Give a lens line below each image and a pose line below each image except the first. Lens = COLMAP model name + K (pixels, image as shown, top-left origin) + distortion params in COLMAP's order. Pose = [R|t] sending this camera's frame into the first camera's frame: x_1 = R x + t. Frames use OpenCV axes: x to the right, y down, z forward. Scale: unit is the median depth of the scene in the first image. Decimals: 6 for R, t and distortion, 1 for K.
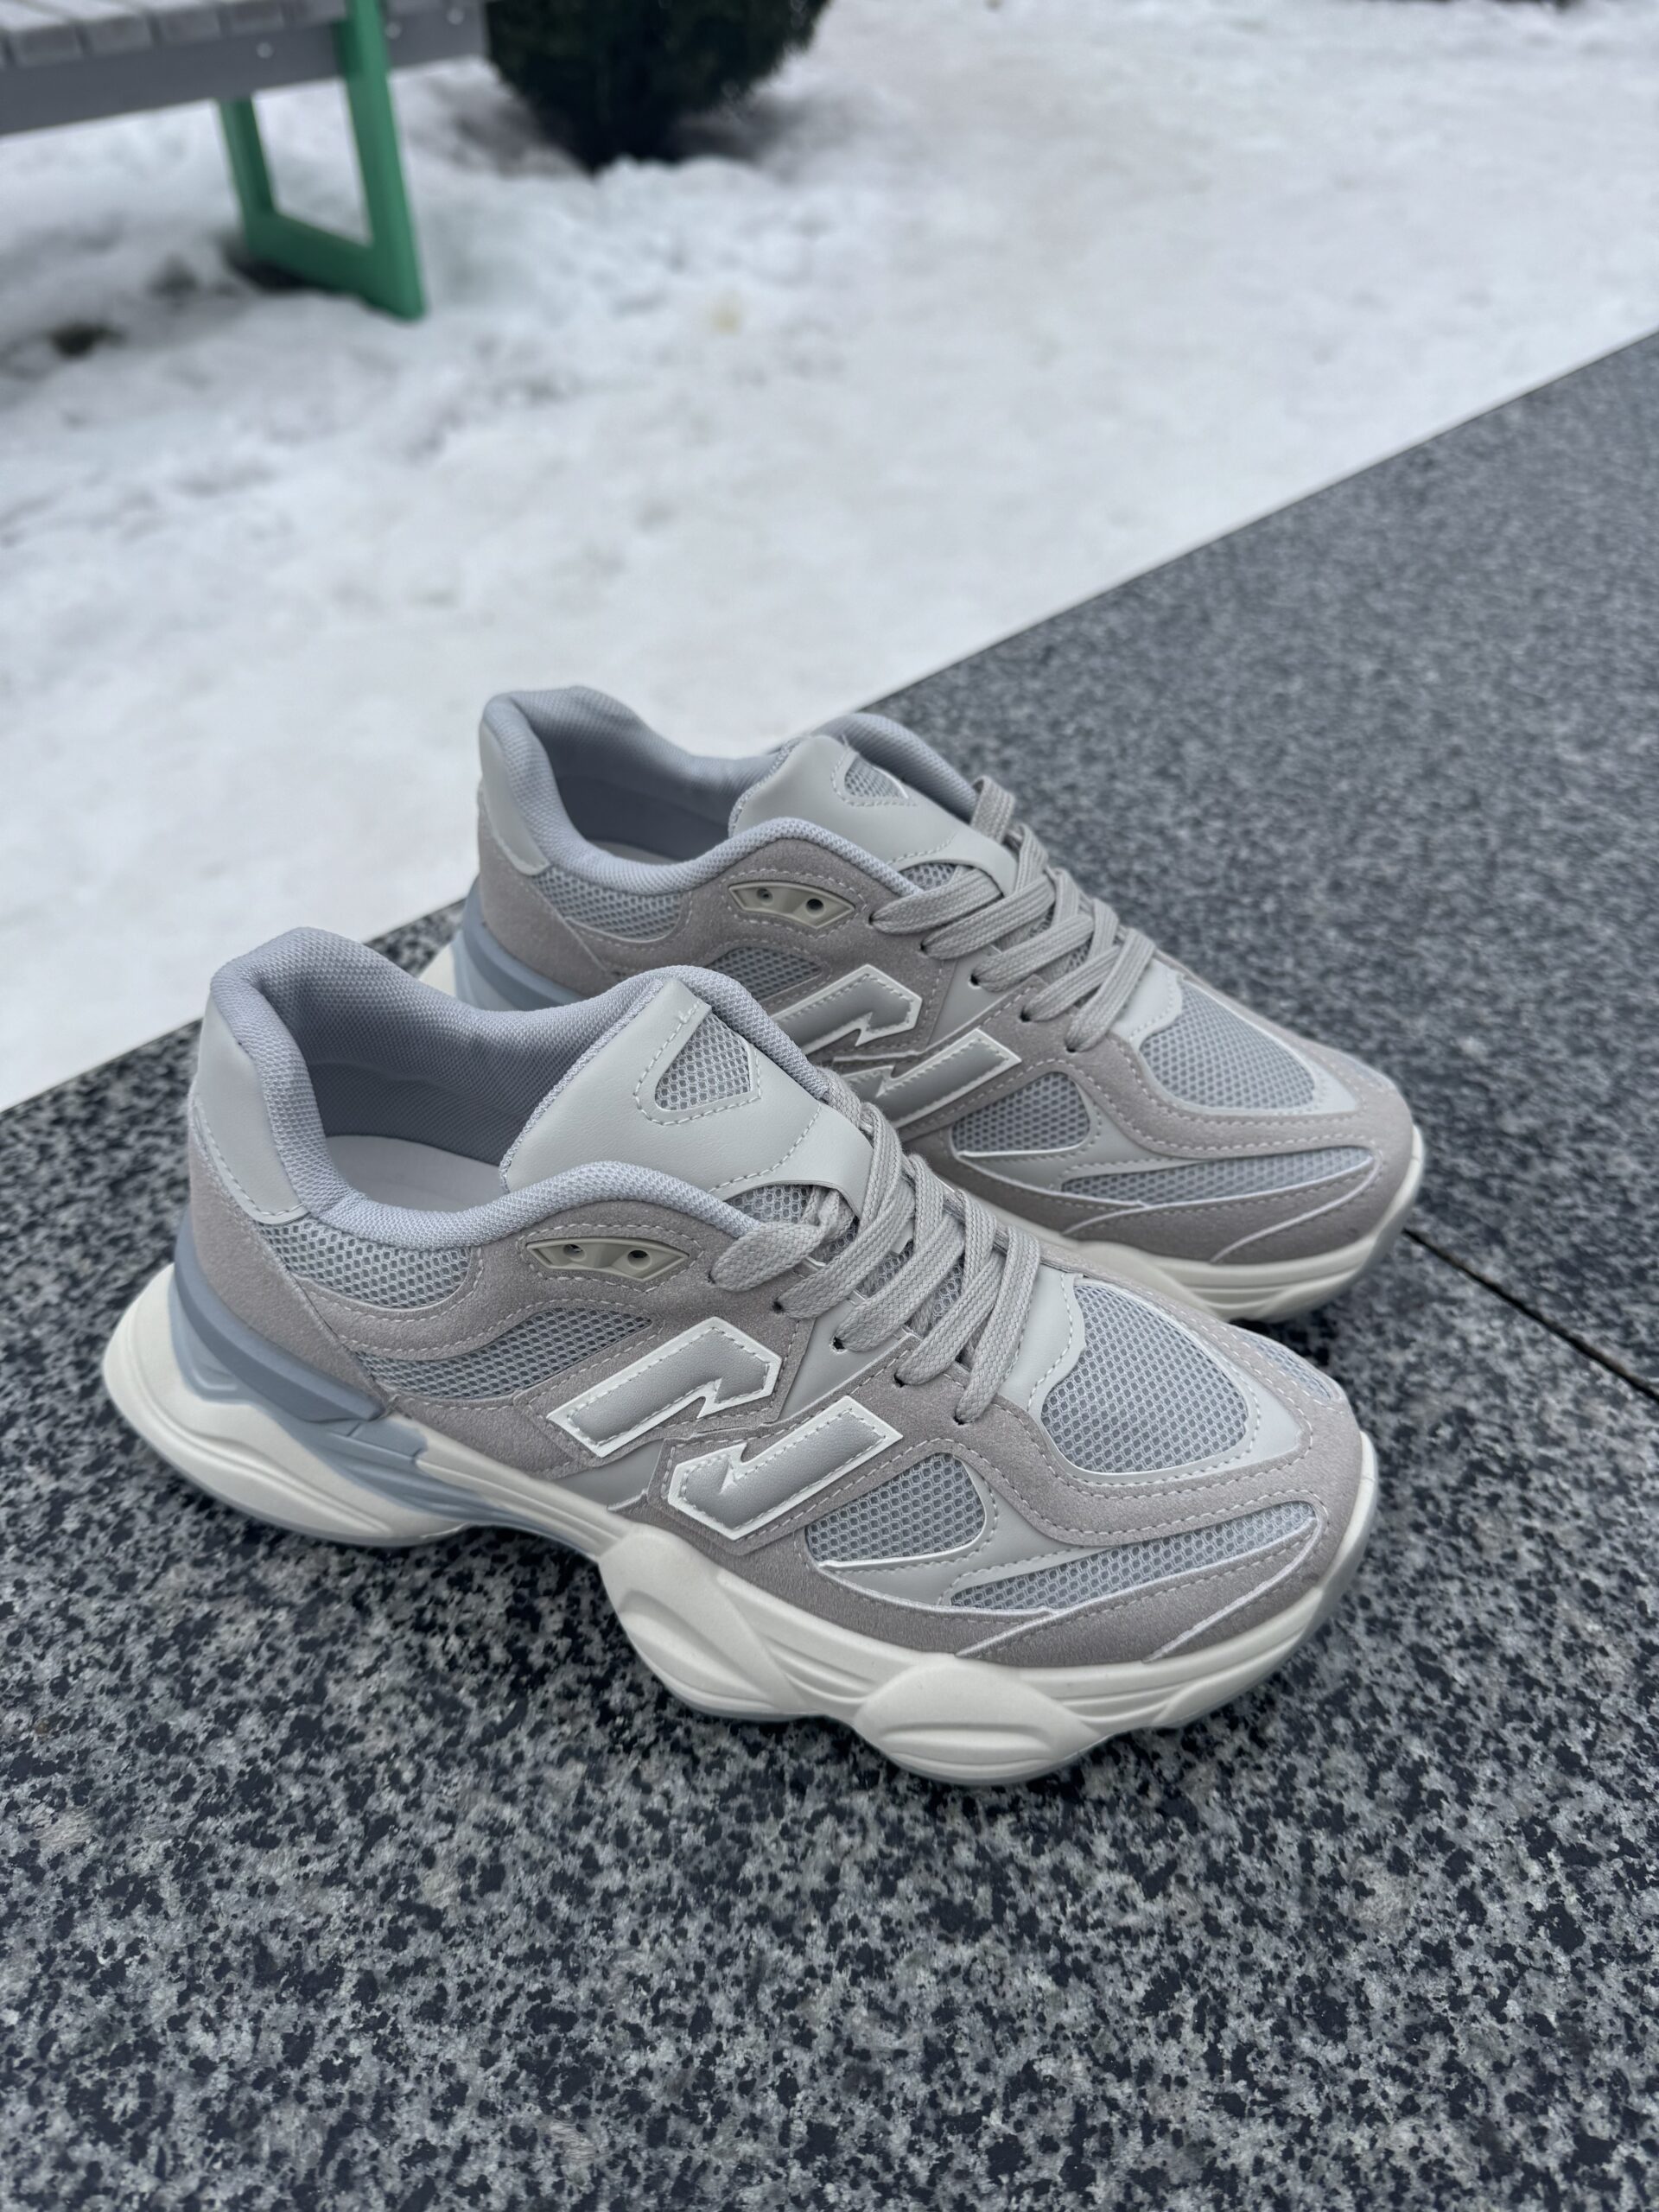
lens RADIAL K [[1623.0, 0, 822.8], [0, 1623.0, 1112.1], [0, 0, 1]] dist [-0.027046, 0.010015]
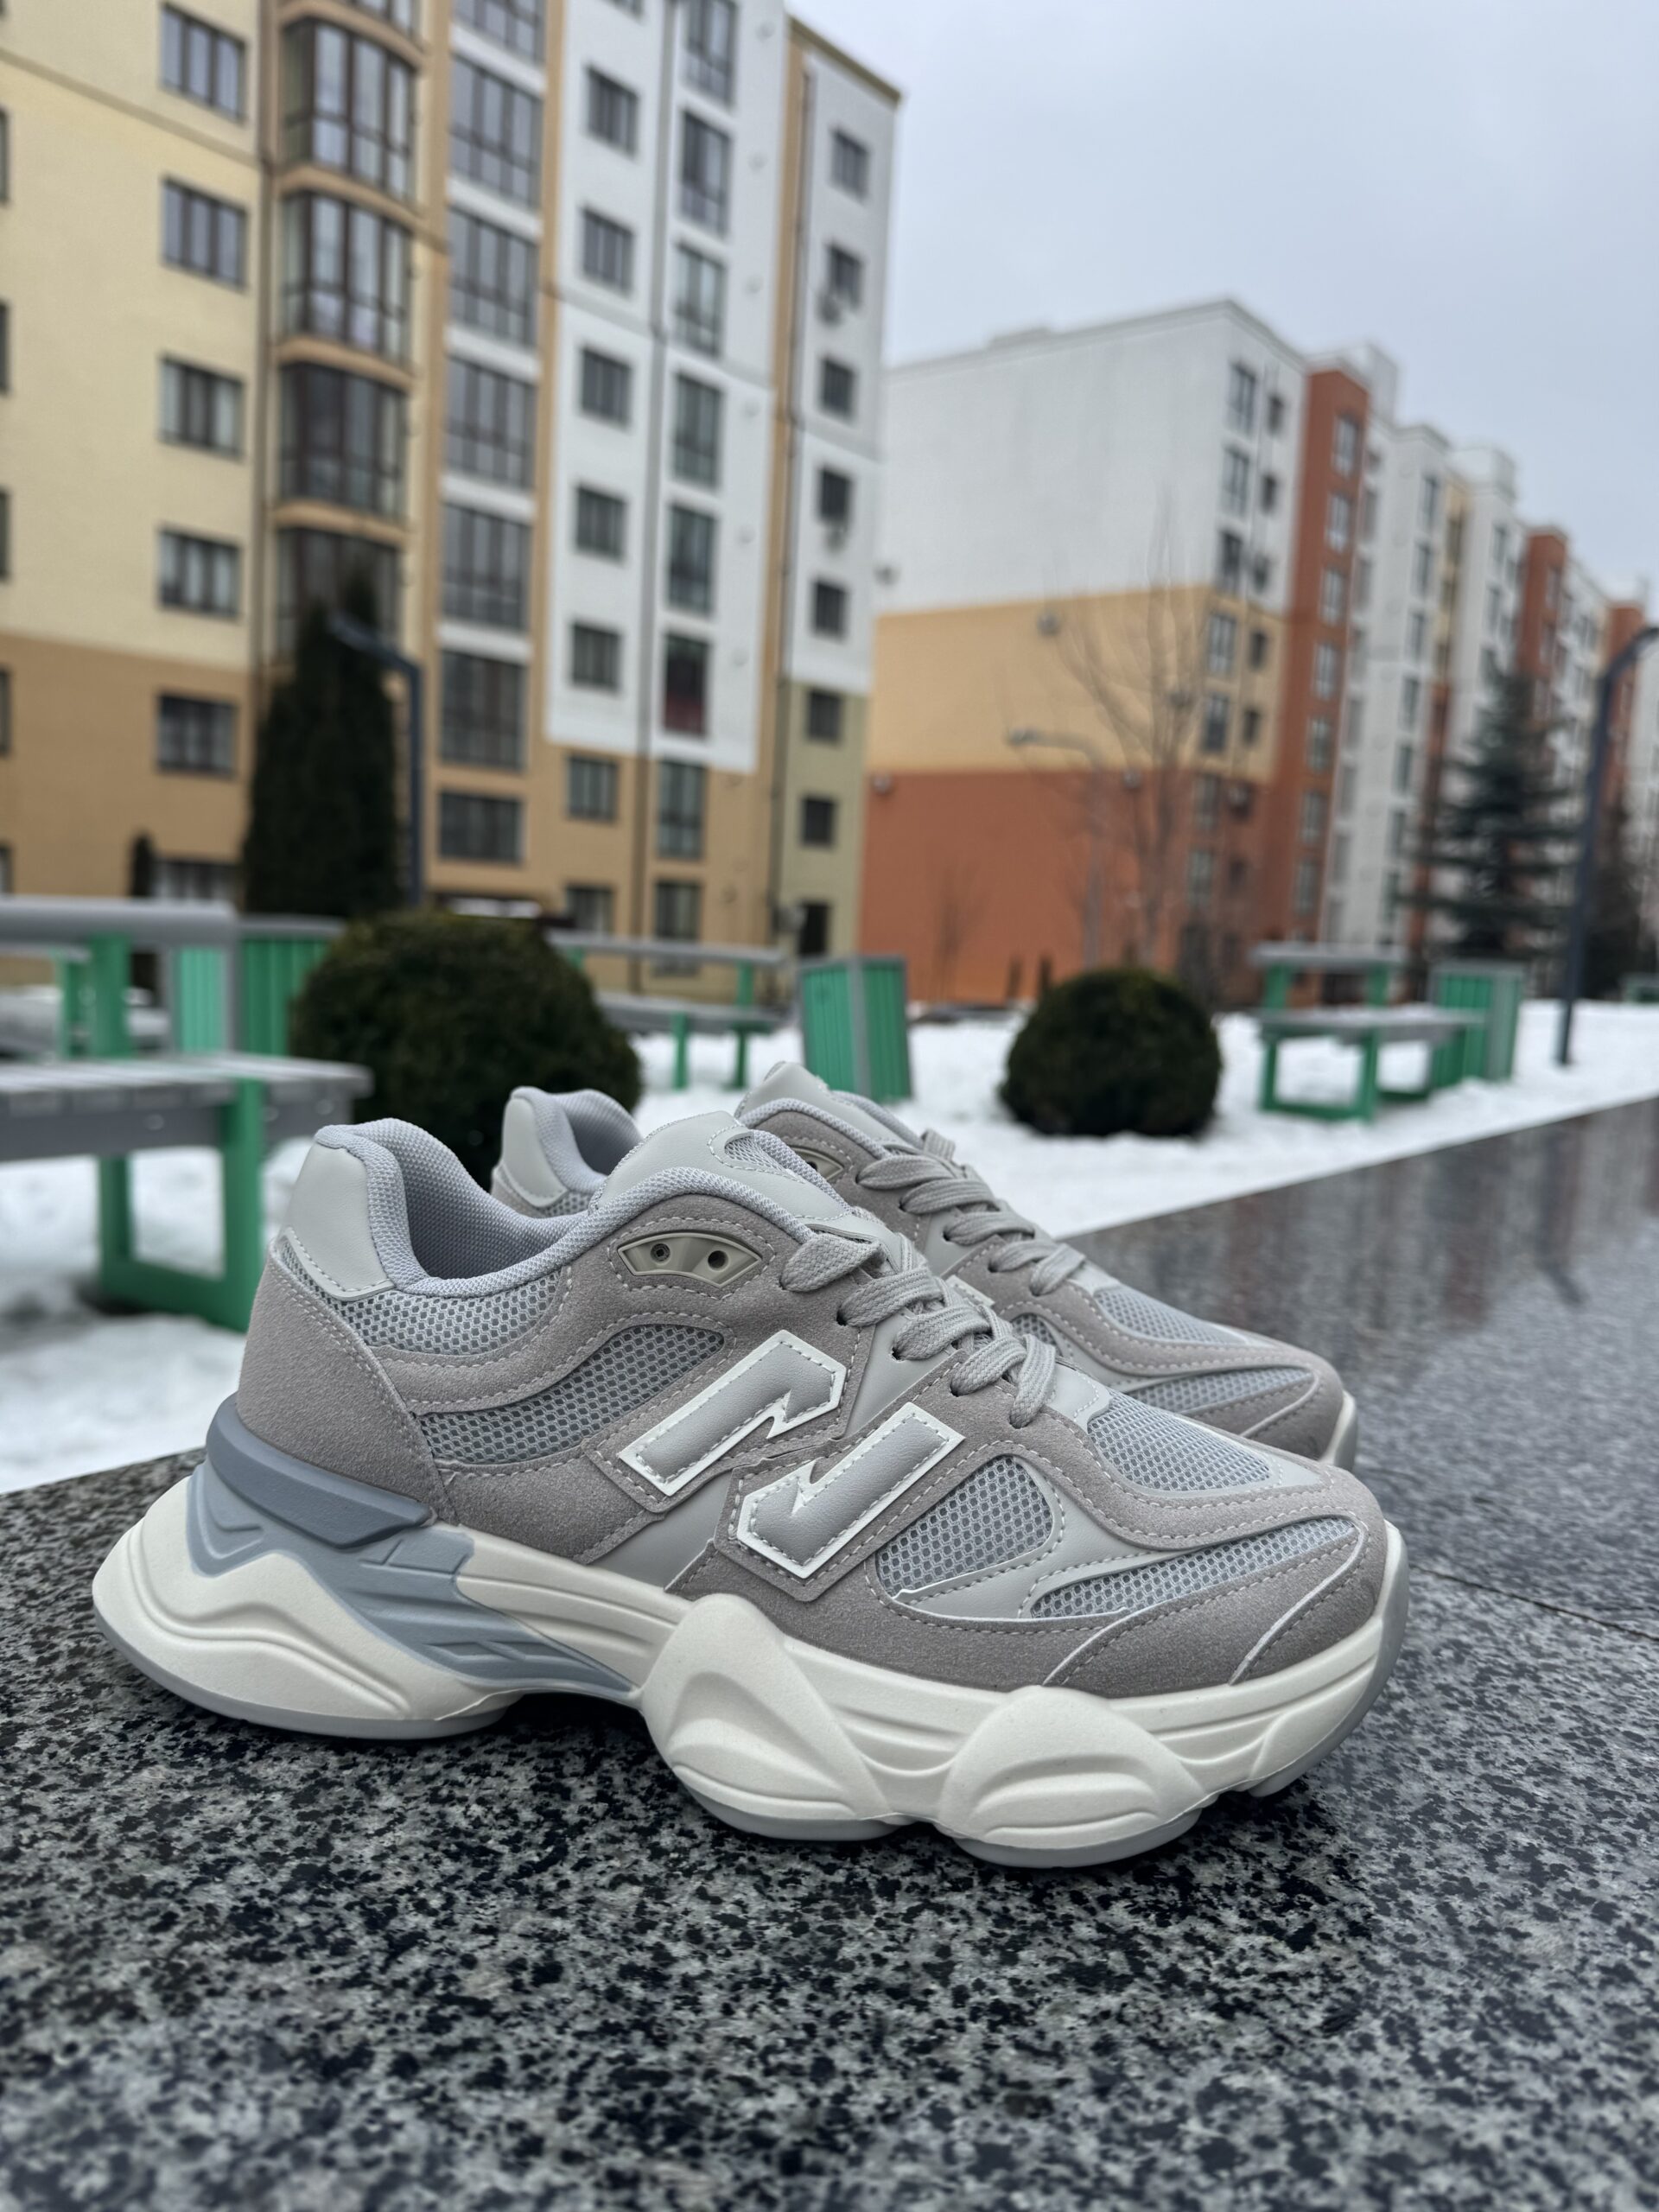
lens RADIAL K [[1604.3, 0, 829.5], [0, 1604.3, 1106.0], [0, 0, 1]] dist [-0.013692, -0.001691]
pose [[0.990307, 0.007183, 0.138711, -0.177835], [0.078474, 0.795063, -0.601428, 0.625668], [-0.114604, 0.606484, 0.786793, 0.055141]]
